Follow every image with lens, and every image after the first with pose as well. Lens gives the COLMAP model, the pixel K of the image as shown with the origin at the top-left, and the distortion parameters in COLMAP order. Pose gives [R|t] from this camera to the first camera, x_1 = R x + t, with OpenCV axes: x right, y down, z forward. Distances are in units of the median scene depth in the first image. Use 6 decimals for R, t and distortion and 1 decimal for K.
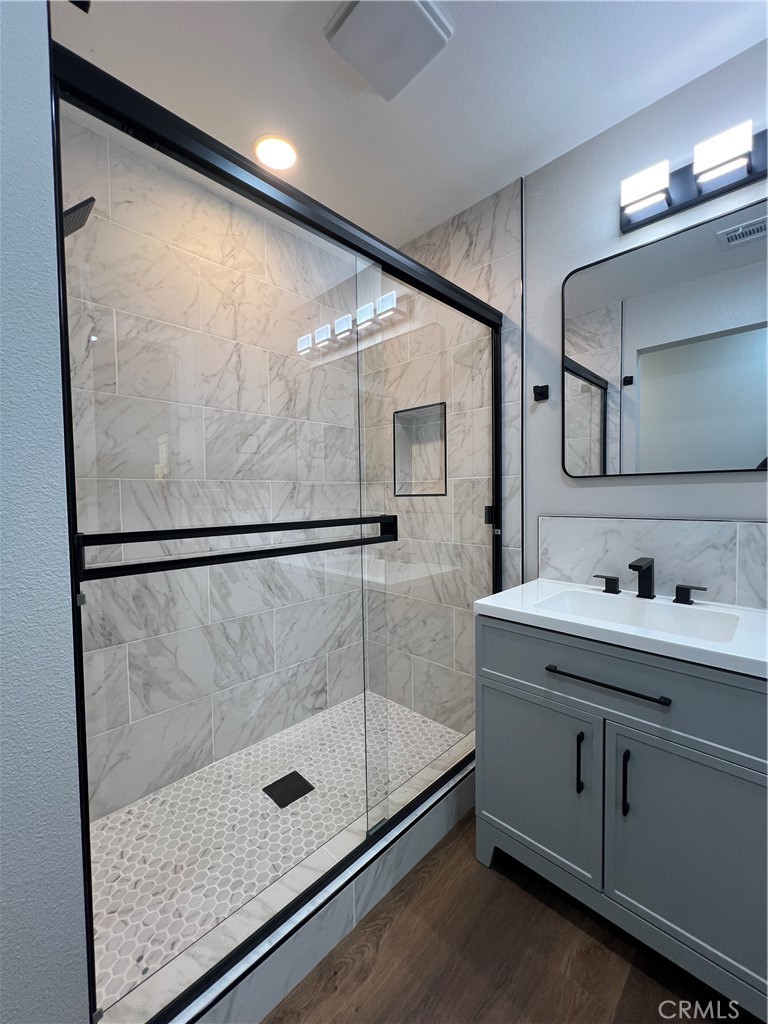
lens RADIAL K [[409.1, 0, 386.7], [0, 409.1, 508.5], [0, 0, 1]] dist [-0.001928, 0.000205]
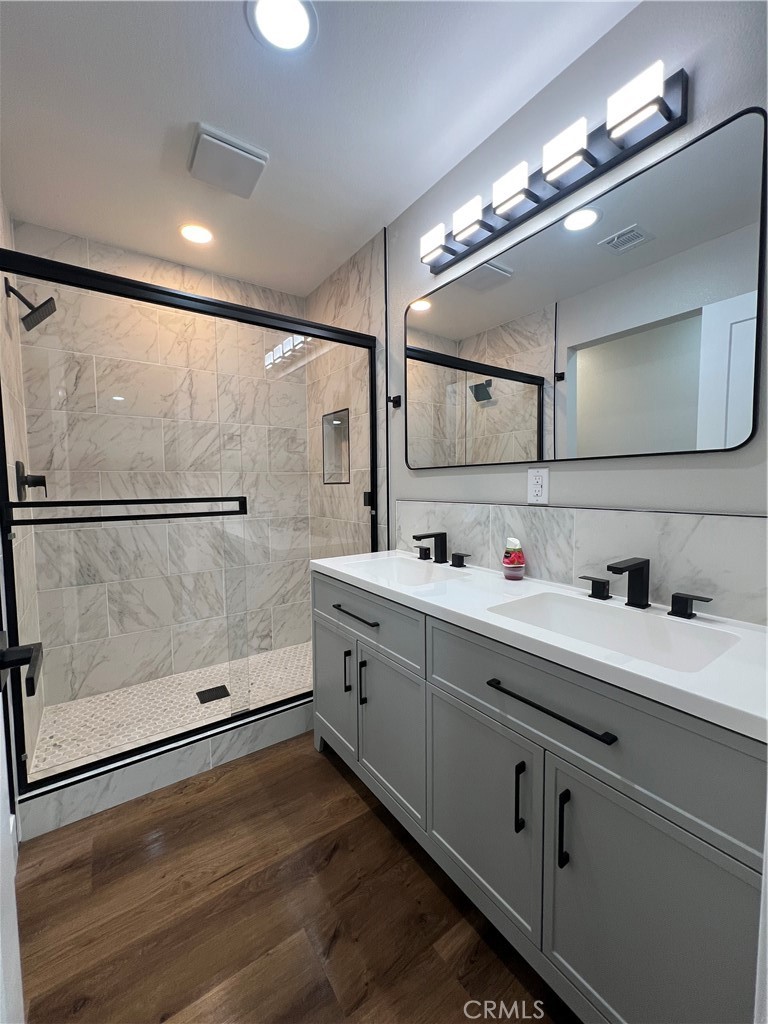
lens RADIAL K [[408.8, 0, 386.2], [0, 408.8, 507.2], [0, 0, 1]] dist [-0.001964, 0.000245]
pose [[0.984176, 0.013541, -0.176675, 0.531033], [-0.008998, 0.999609, 0.026491, 0.007631], [0.176964, -0.024482, 0.983913, -0.227716]]
